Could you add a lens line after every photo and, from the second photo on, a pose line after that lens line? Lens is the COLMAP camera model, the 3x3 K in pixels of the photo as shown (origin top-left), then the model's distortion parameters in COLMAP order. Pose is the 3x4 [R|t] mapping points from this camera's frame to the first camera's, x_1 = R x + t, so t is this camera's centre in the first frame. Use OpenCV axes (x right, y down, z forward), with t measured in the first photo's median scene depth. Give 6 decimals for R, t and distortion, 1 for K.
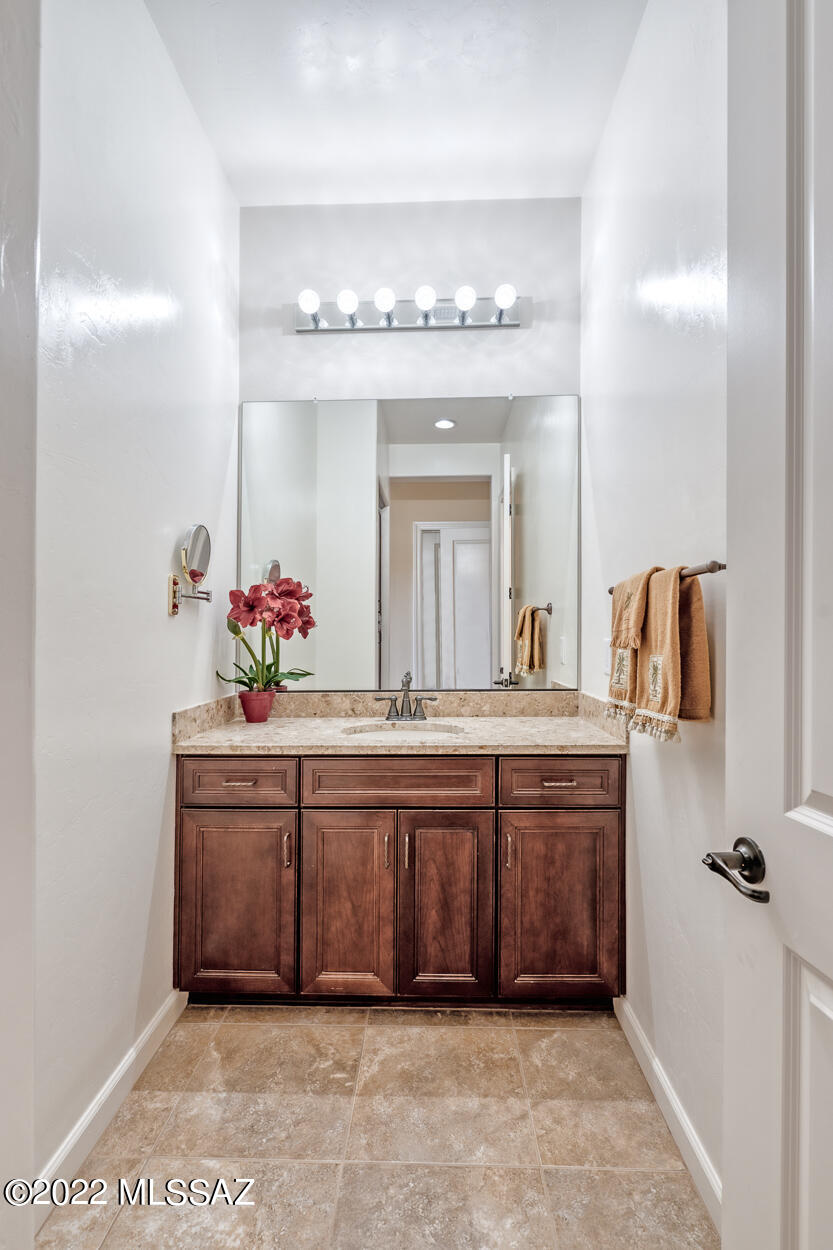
lens RADIAL K [[566.6, 0, 418.1], [0, 566.6, 626.2], [0, 0, 1]] dist [-0.007132, 0.003298]
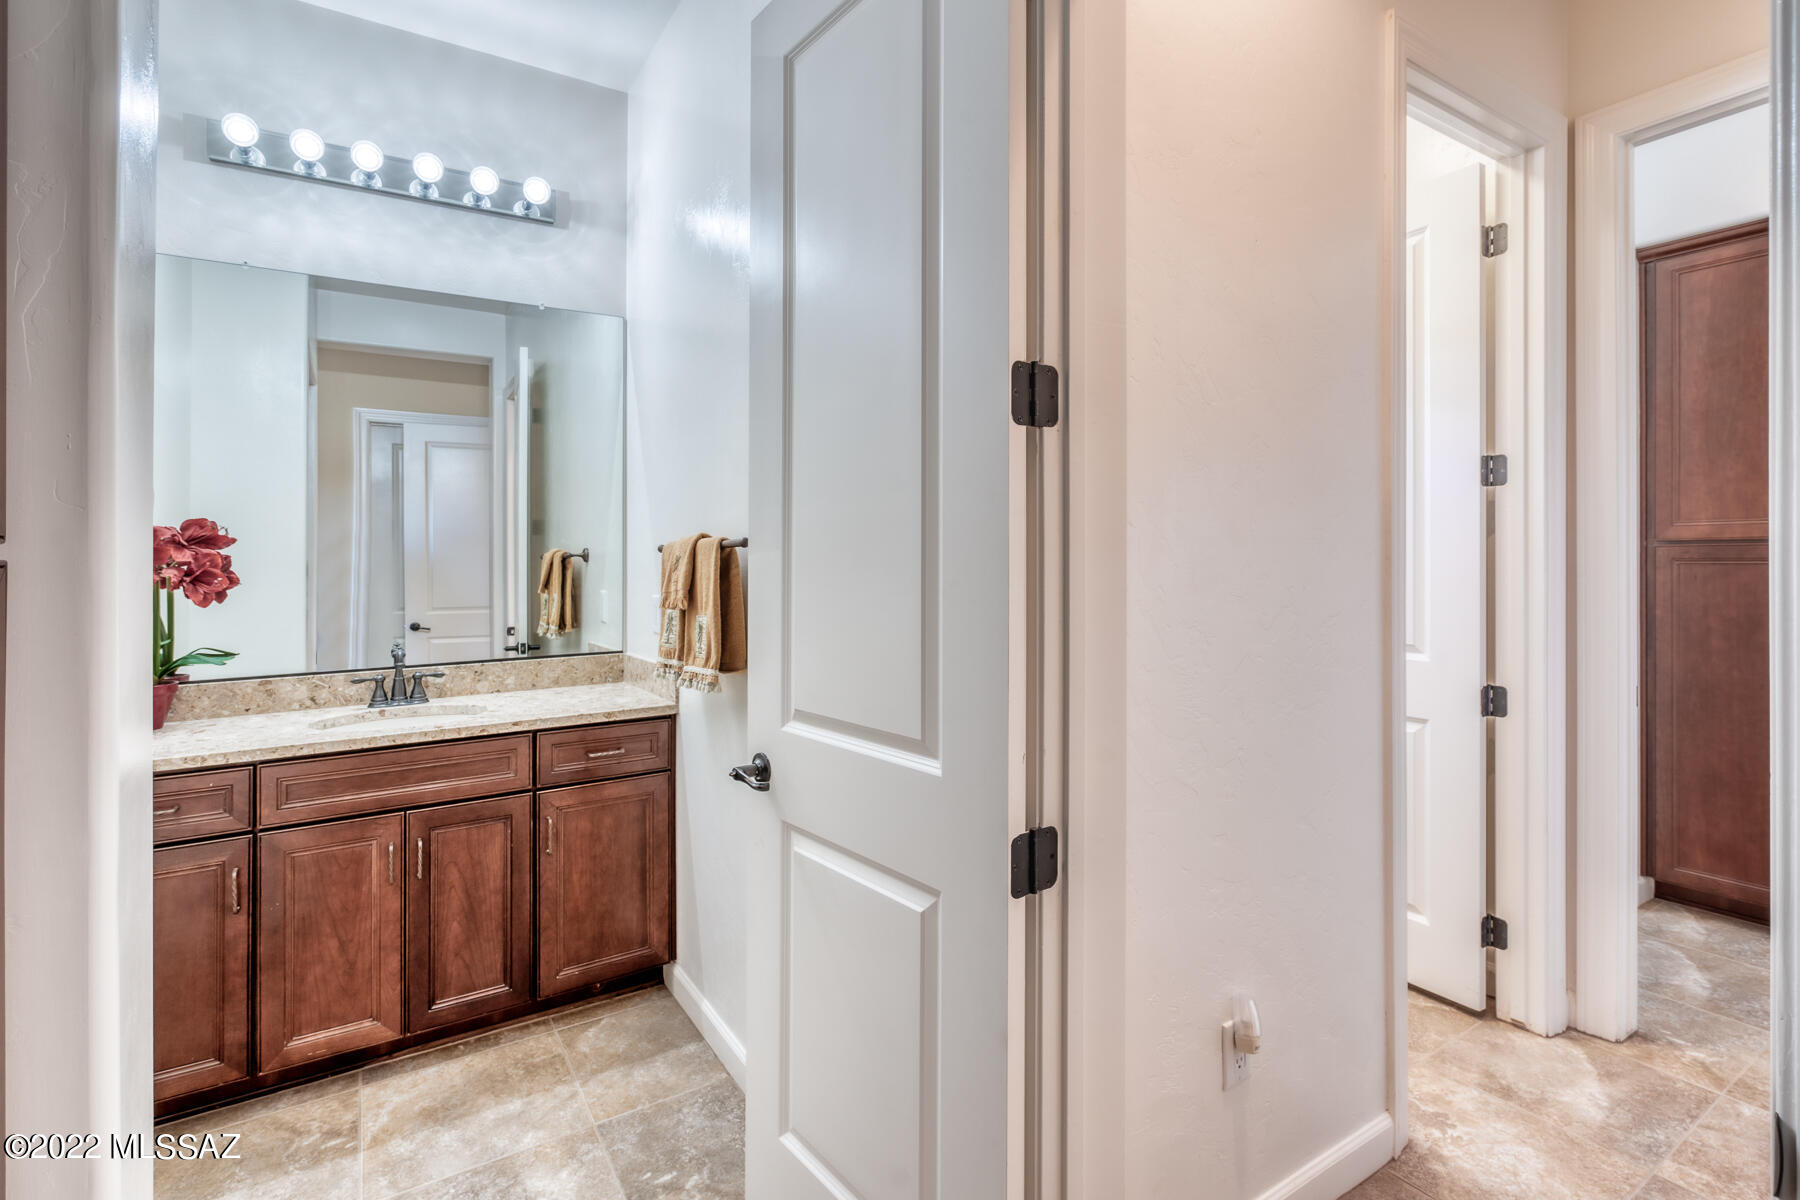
lens RADIAL K [[816.0, 0, 907.1], [0, 816.0, 563.0], [0, 0, 1]] dist [-0.007132, 0.003298]
pose [[0.811575, -0.002854, 0.584241, -0.133676], [-0.000996, 0.999980, 0.006269, -0.045594], [-0.584247, -0.005670, 0.811556, -0.384294]]
